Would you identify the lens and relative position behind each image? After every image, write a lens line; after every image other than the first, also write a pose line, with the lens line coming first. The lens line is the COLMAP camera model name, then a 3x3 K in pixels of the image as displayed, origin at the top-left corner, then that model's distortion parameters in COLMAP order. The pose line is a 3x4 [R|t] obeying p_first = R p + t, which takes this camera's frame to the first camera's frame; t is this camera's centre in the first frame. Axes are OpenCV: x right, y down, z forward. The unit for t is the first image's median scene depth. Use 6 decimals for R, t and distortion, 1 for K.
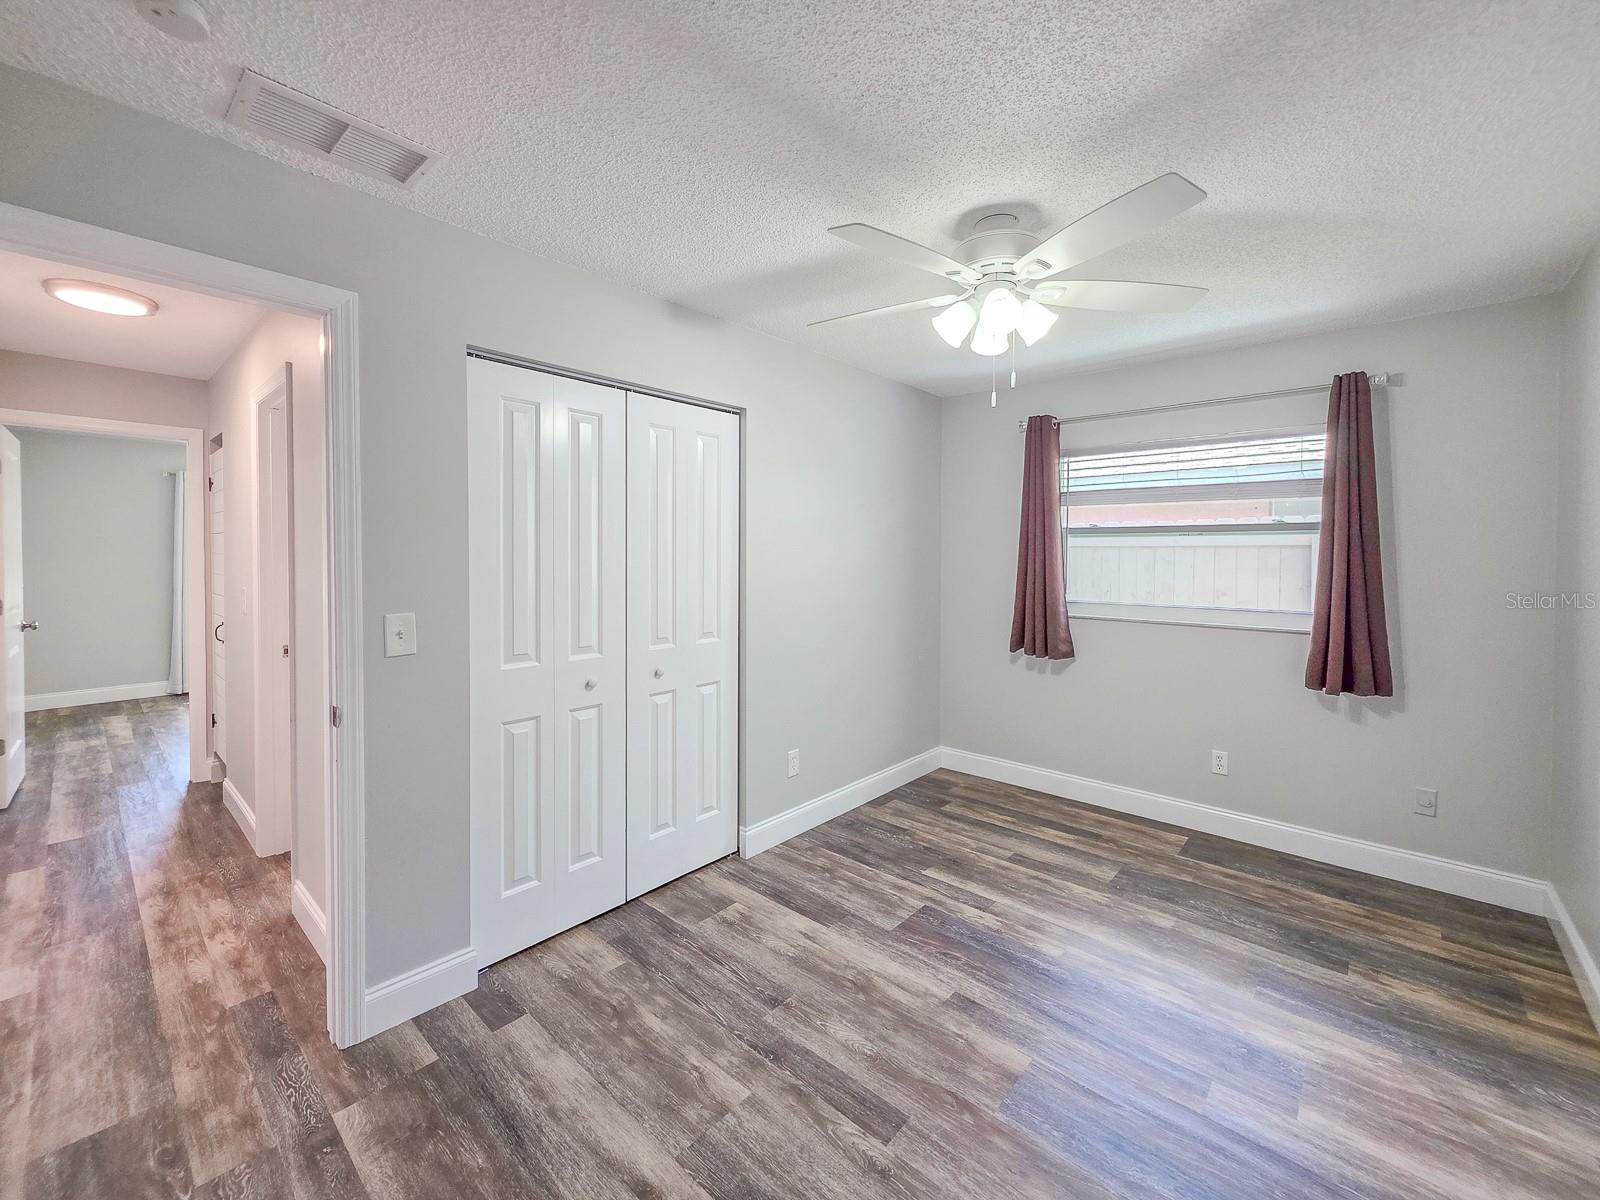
lens RADIAL K [[657.9, 0, 807.1], [0, 657.9, 598.6], [0, 0, 1]] dist [0.003023, 0.000023]
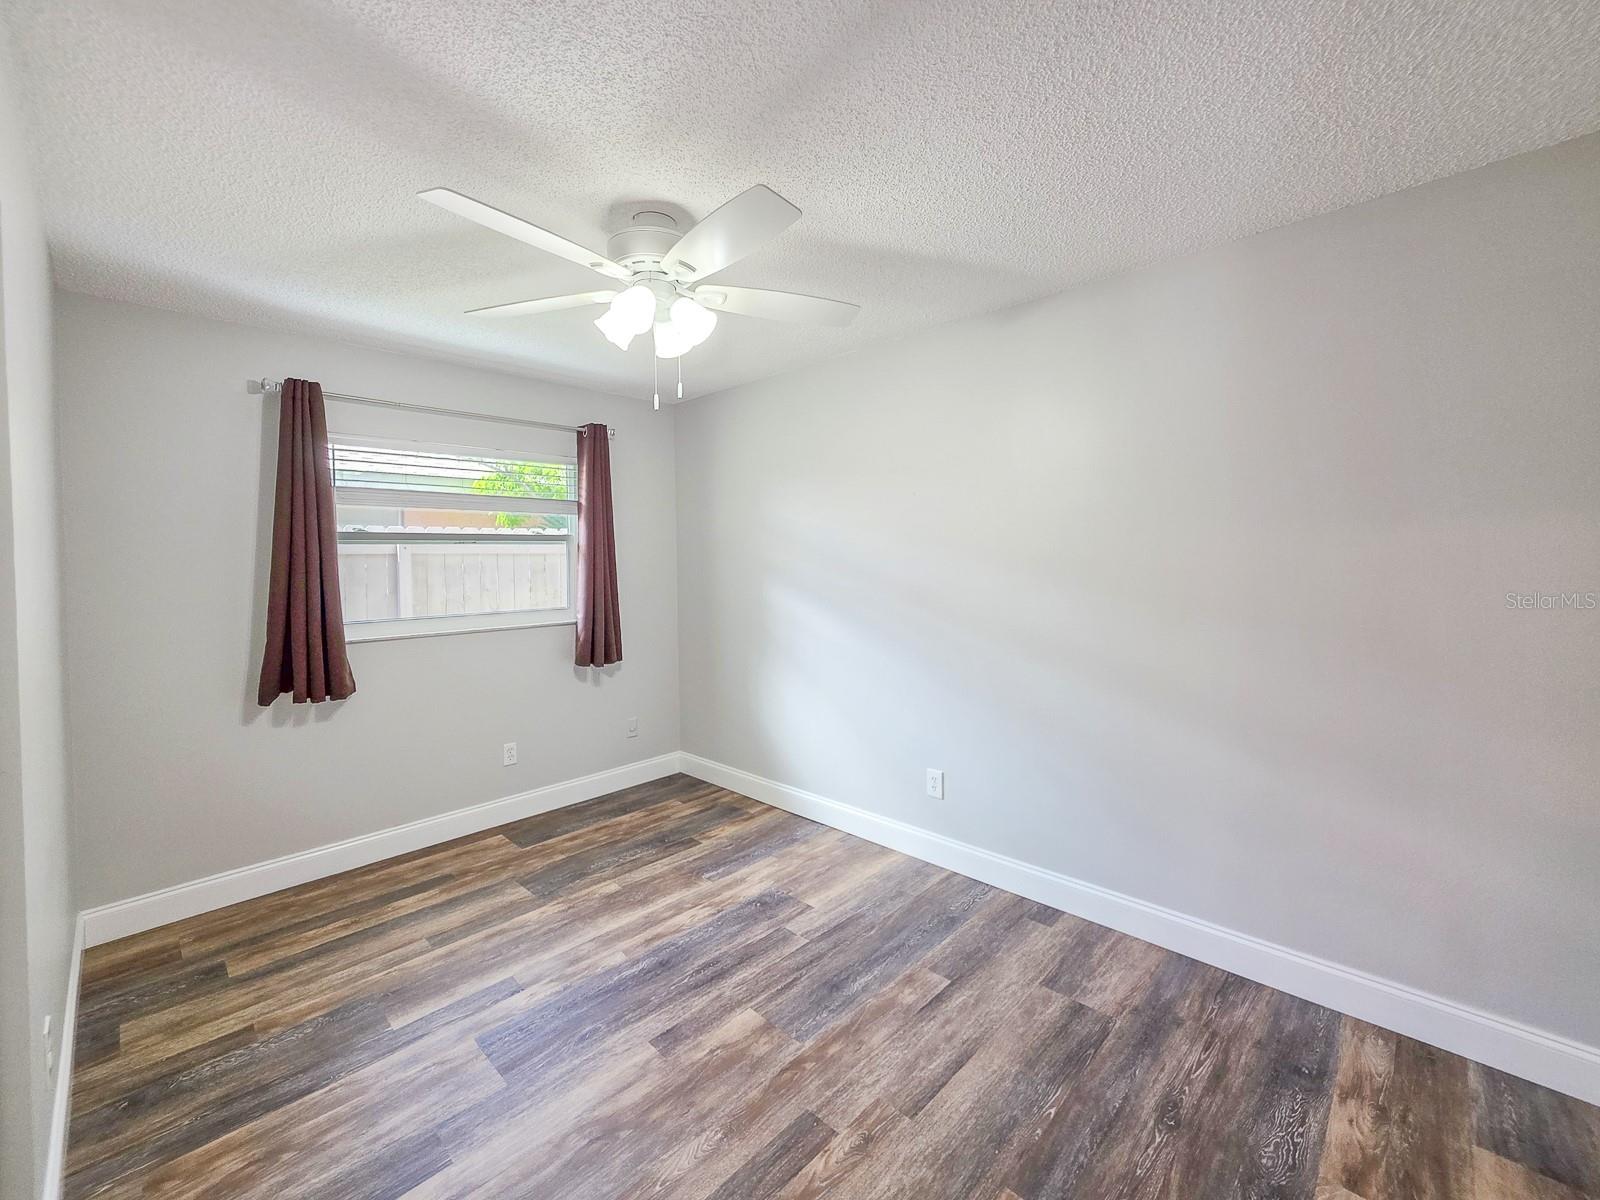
lens RADIAL K [[657.9, 0, 797.9], [0, 657.9, 594.9], [0, 0, 1]] dist [0.003023, 0.000023]
pose [[0.043358, -0.062107, 0.997127, -0.479836], [0.082271, 0.994898, 0.058391, -0.040770], [-0.995666, 0.079503, 0.048246, 0.529633]]
